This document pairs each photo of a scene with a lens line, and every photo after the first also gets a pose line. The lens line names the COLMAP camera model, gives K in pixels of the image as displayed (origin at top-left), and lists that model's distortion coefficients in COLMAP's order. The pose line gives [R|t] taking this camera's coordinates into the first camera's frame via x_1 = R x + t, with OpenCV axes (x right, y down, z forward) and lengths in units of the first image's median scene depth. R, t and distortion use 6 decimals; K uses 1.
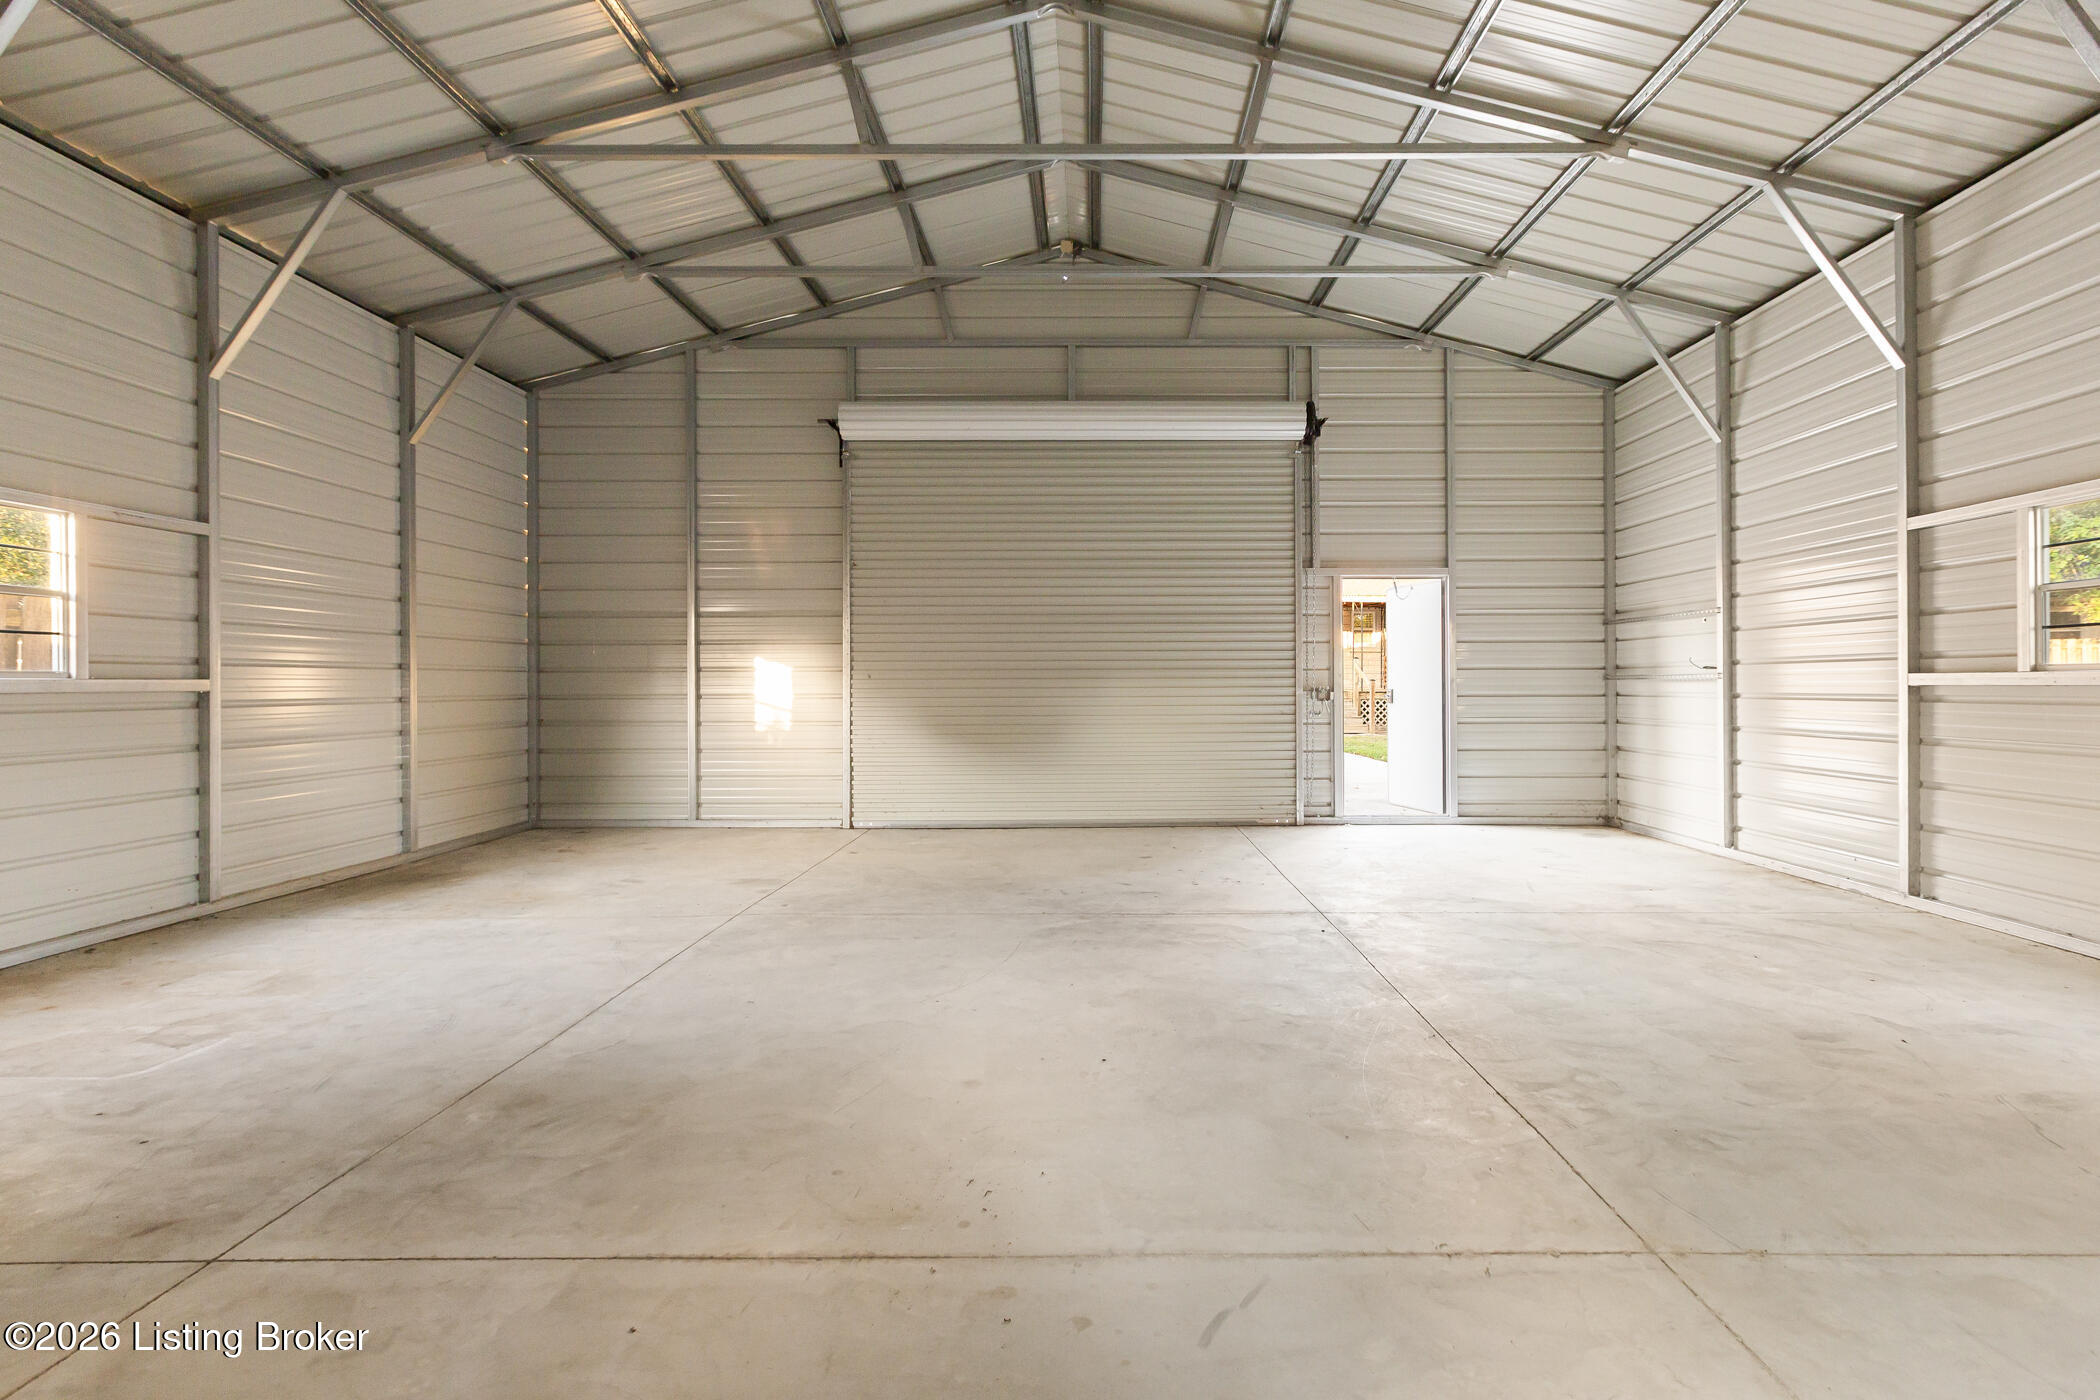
lens RADIAL K [[983.8, 0, 1095.9], [0, 983.8, 676.2], [0, 0, 1]] dist [0.000109, 0.000072]
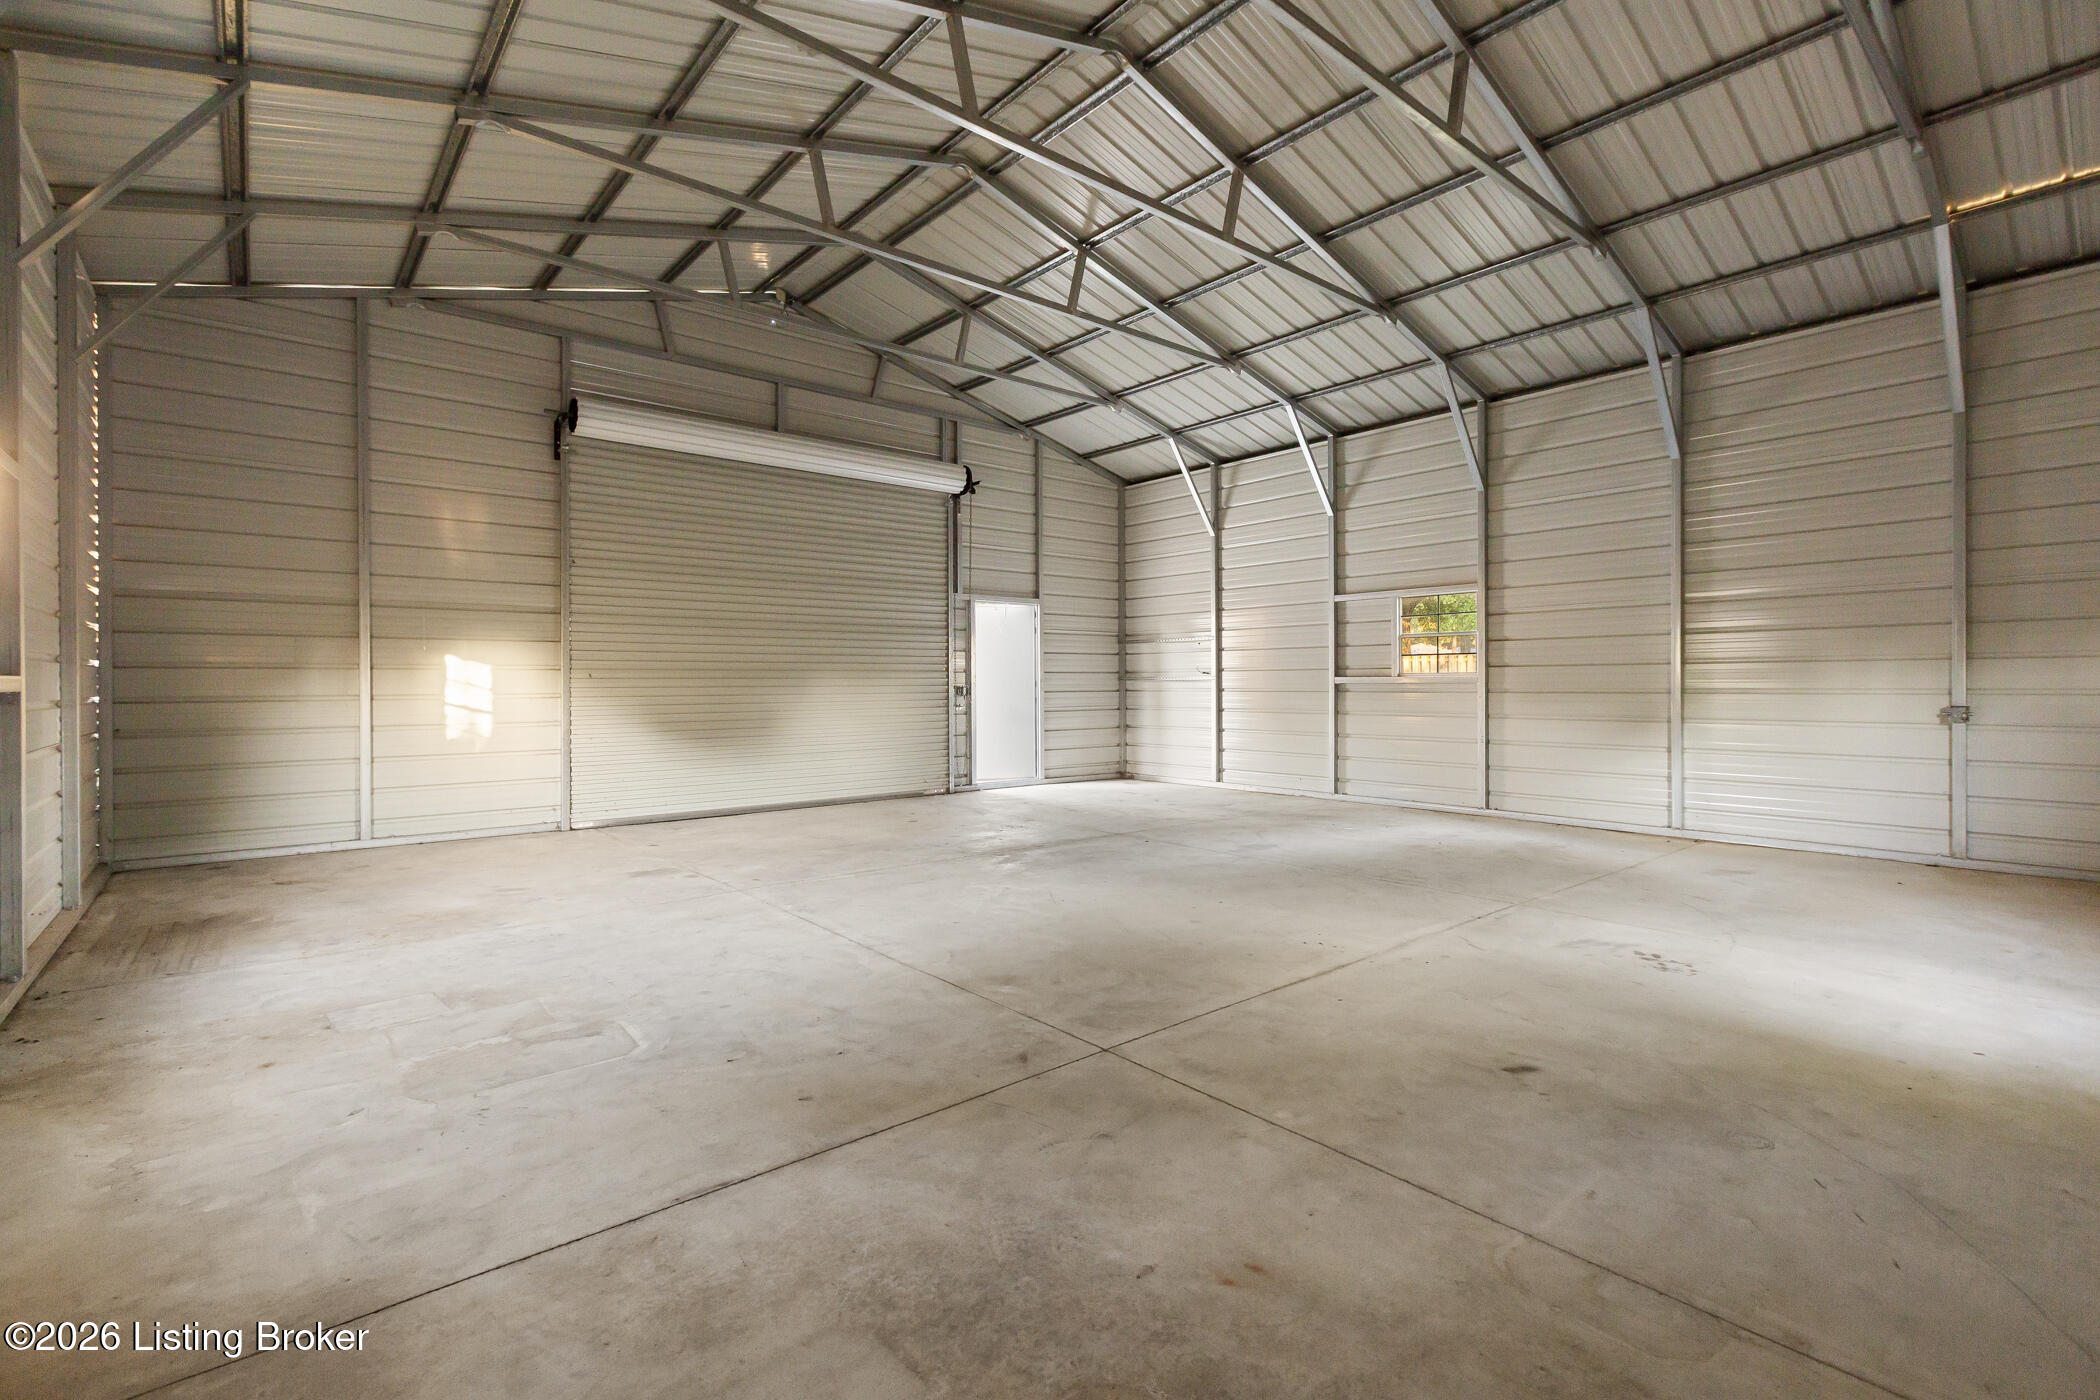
lens RADIAL K [[941.0, 0, 1042.3], [0, 941.0, 676.9], [0, 0, 1]] dist [-0.000852, 0.000653]
pose [[0.768009, 0.004018, 0.640427, -0.518523], [-0.004195, 0.999990, -0.001244, 0.000913], [-0.640426, -0.001731, 0.768018, -0.022670]]
